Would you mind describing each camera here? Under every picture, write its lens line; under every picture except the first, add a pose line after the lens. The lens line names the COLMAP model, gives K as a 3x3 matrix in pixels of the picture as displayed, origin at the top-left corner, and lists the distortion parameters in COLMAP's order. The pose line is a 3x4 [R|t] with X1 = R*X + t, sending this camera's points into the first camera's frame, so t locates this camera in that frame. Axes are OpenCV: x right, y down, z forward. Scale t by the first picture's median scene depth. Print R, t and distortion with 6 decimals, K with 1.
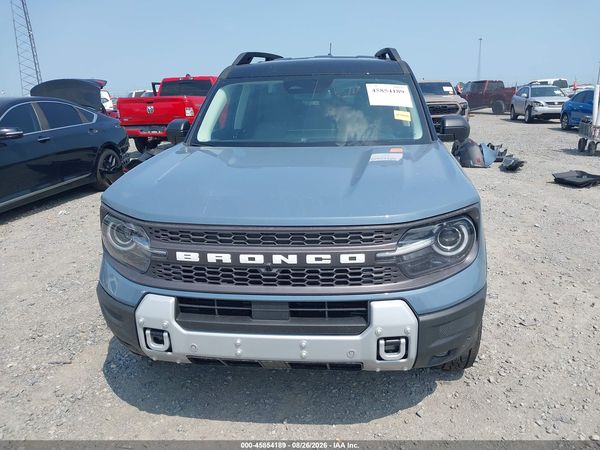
lens RADIAL K [[471.5, 0, 312.0], [0, 471.5, 224.1], [0, 0, 1]] dist [0.030039, -0.005700]
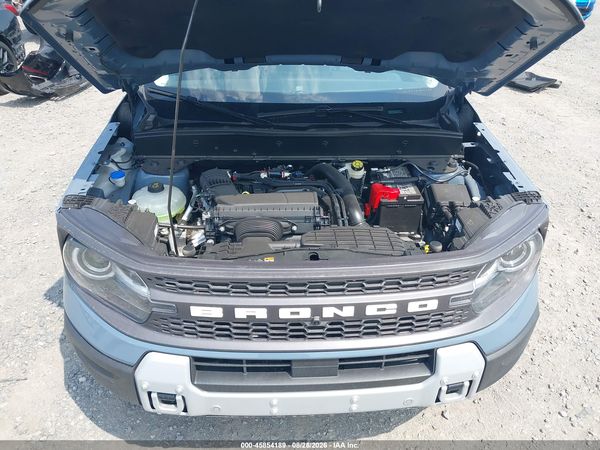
lens RADIAL K [[477.8, 0, 307.5], [0, 477.8, 213.9], [0, 0, 1]] dist [0.008617, -0.003956]
pose [[0.985381, -0.039846, 0.165638, -0.221898], [-0.001296, 0.970483, 0.241168, -0.259470], [-0.170358, -0.237857, 0.956244, 0.283082]]
